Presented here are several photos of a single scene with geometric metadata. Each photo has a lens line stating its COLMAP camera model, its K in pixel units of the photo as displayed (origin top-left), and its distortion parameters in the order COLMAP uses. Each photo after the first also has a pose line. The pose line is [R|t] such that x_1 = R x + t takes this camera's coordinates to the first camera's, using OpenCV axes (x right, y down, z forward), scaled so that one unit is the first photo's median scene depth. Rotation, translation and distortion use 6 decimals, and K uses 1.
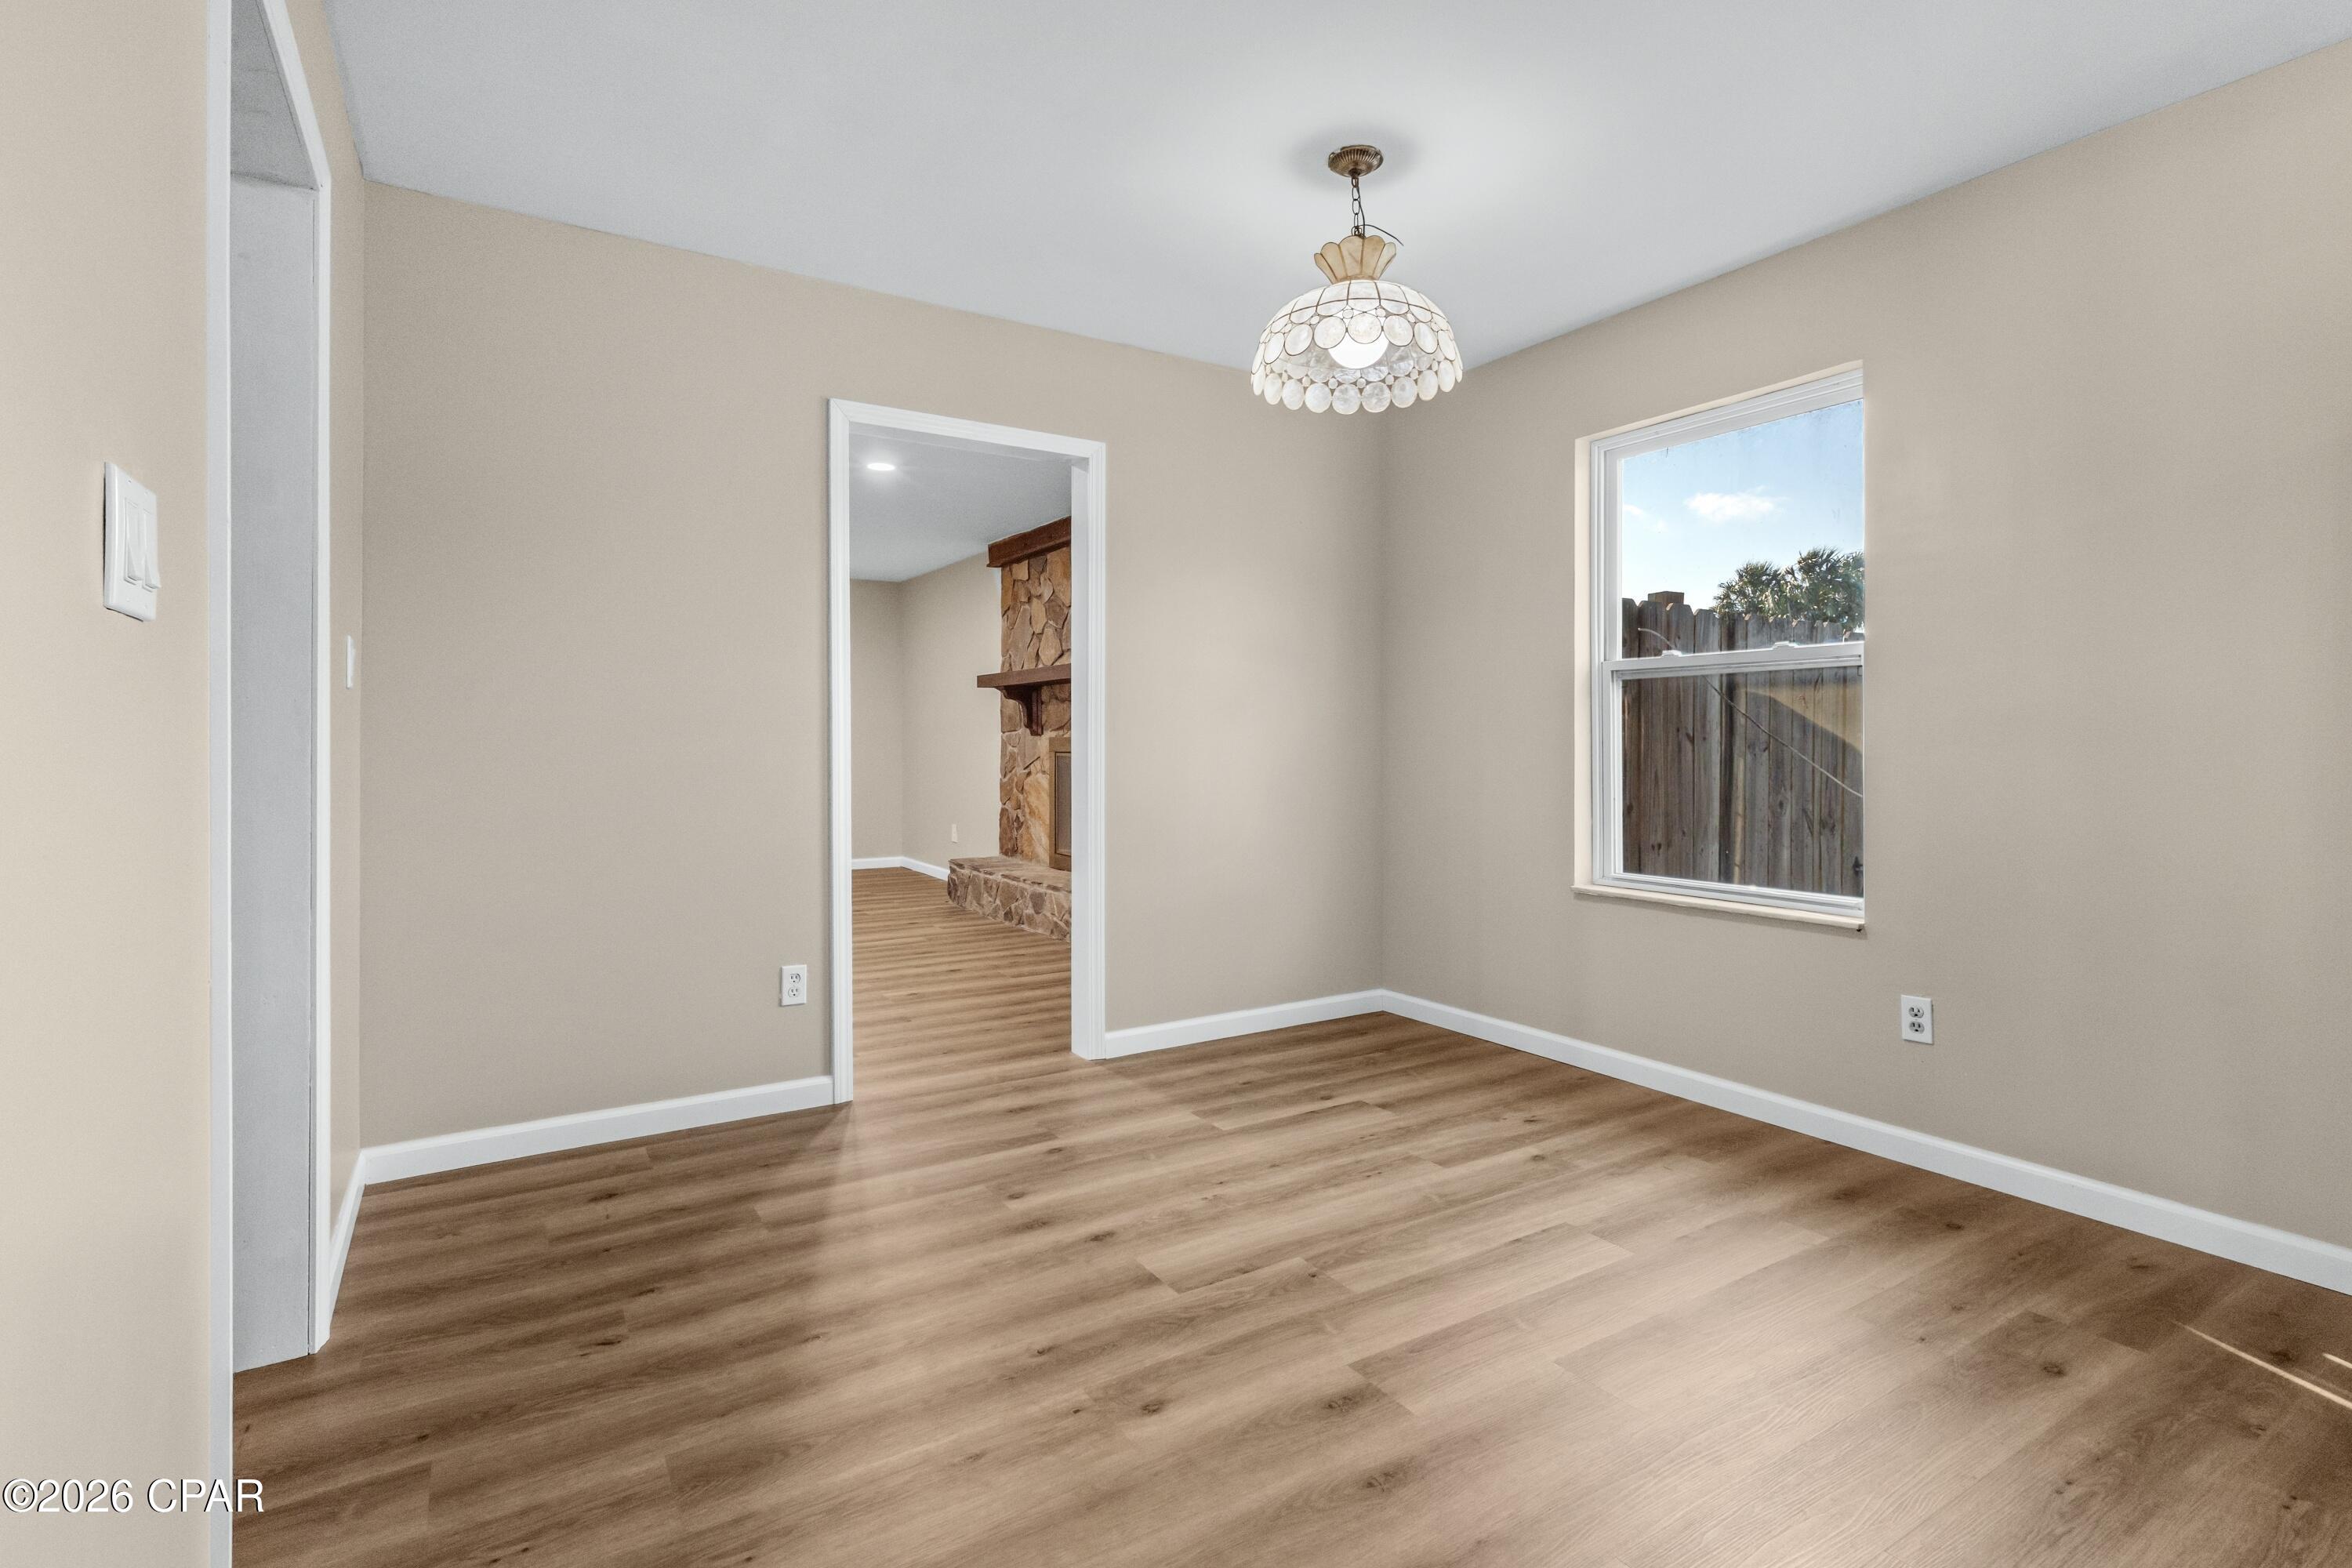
lens RADIAL K [[1101.3, 0, 1174.0], [0, 1101.3, 727.3], [0, 0, 1]] dist [-0.000059, -0.000260]
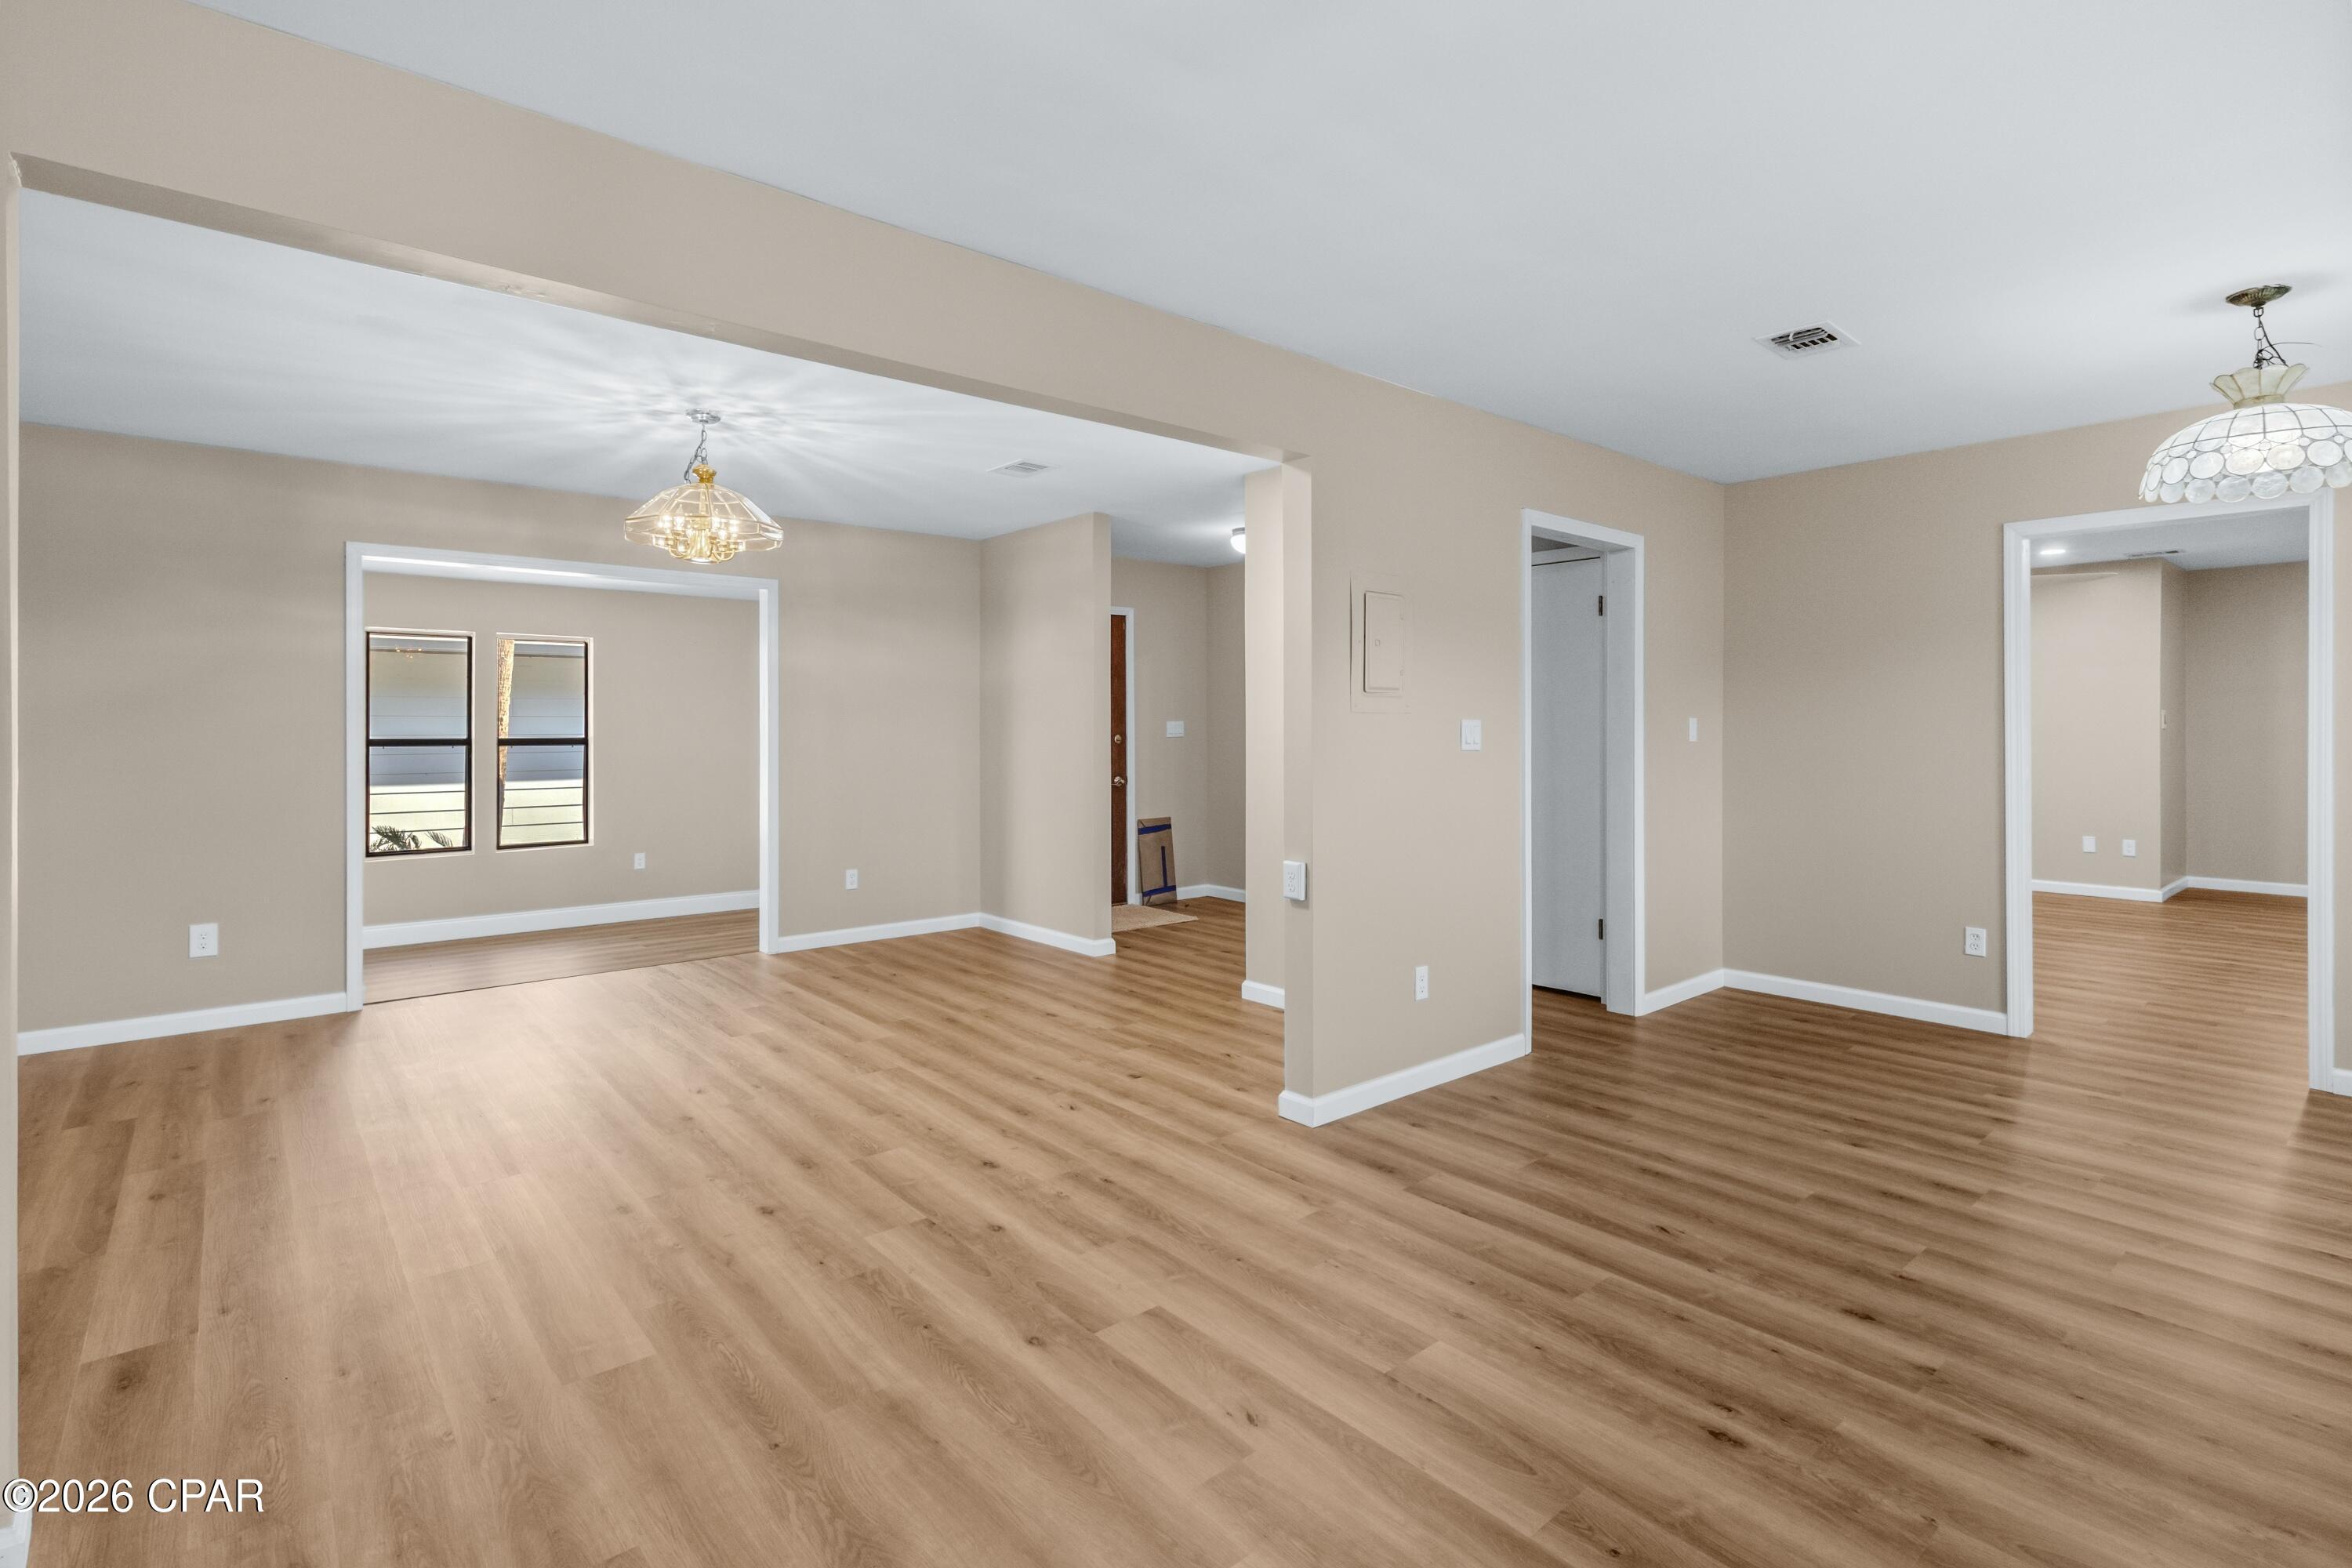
lens RADIAL K [[1101.3, 0, 1174.0], [0, 1101.3, 727.3], [0, 0, 1]] dist [-0.000059, -0.000260]
pose [[0.121878, -0.000418, -0.992545, 1.051975], [0.015519, 0.999878, 0.001485, -0.070560], [0.992424, -0.015584, 0.121870, -0.230613]]
